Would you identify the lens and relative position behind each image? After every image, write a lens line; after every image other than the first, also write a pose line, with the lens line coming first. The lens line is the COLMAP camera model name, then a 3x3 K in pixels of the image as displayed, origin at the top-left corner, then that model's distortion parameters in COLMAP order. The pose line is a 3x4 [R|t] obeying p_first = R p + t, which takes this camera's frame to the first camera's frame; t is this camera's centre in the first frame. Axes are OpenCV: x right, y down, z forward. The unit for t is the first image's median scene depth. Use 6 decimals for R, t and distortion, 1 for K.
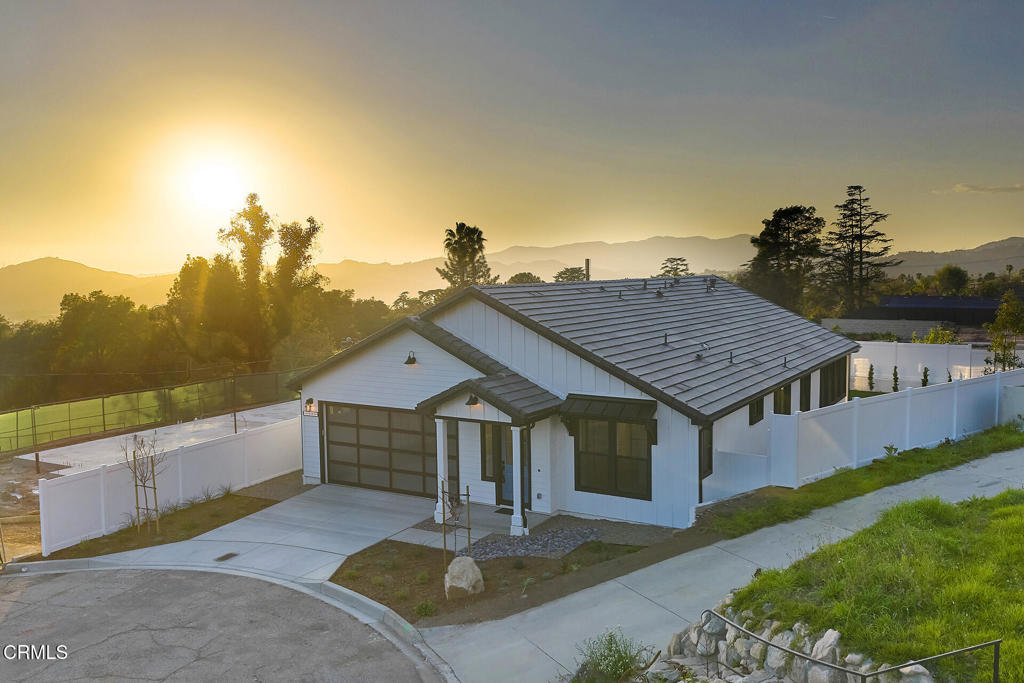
lens RADIAL K [[884.6, 0, 512.0], [0, 884.6, 341.5], [0, 0, 1]] dist [0.013696, -0.001067]
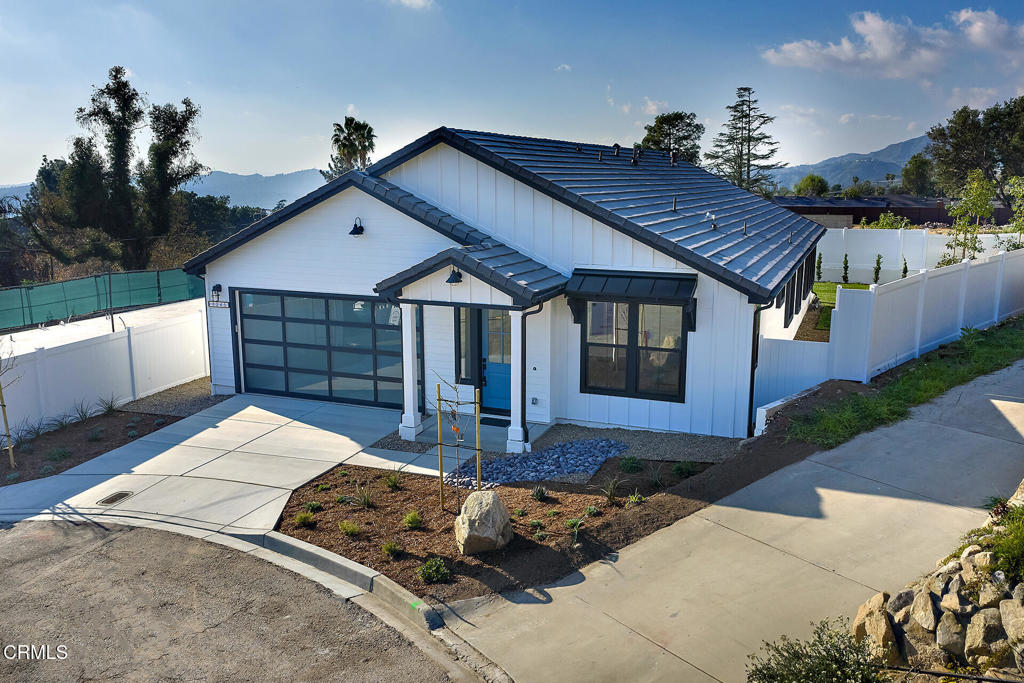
lens RADIAL K [[847.0, 0, 512.0], [0, 847.0, 341.5], [0, 0, 1]] dist [0.011828, -0.008470]
pose [[0.989554, -0.019813, 0.142793, -0.080742], [0.004687, 0.994409, 0.105497, 0.037307], [-0.144085, -0.103726, 0.984114, 0.234495]]
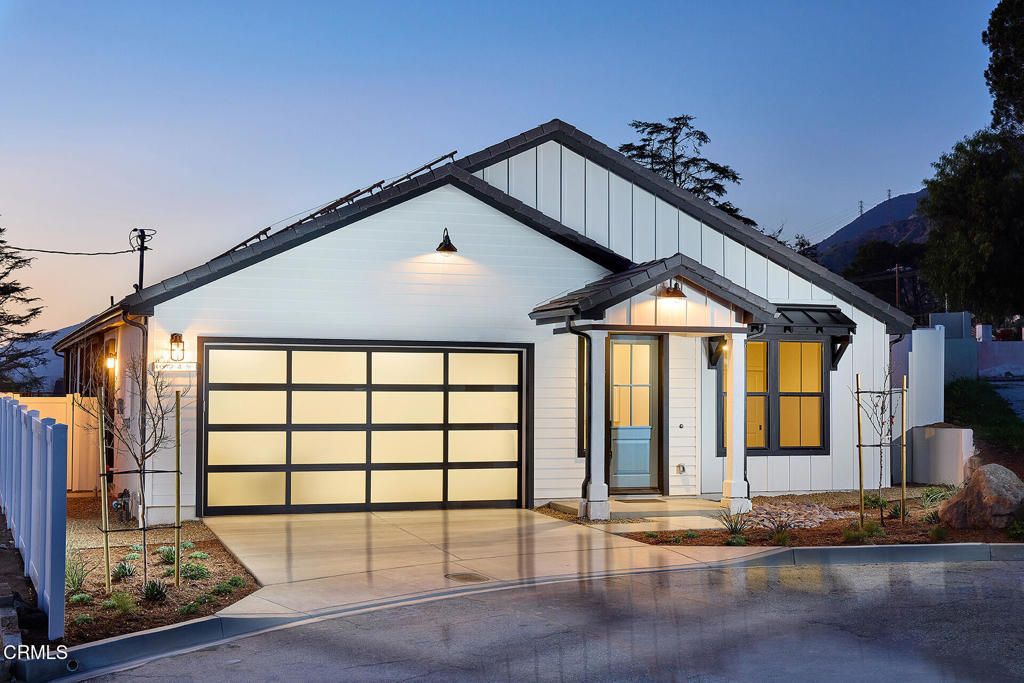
lens RADIAL K [[1468.0, 0, 512.0], [0, 1468.0, 341.5], [0, 0, 1]] dist [-0.003050, -0.000017]
pose [[0.626793, 0.038279, 0.778245, -0.707129], [0.059858, 0.993476, -0.097074, 0.152585], [-0.776884, 0.107429, 0.620412, 0.390240]]
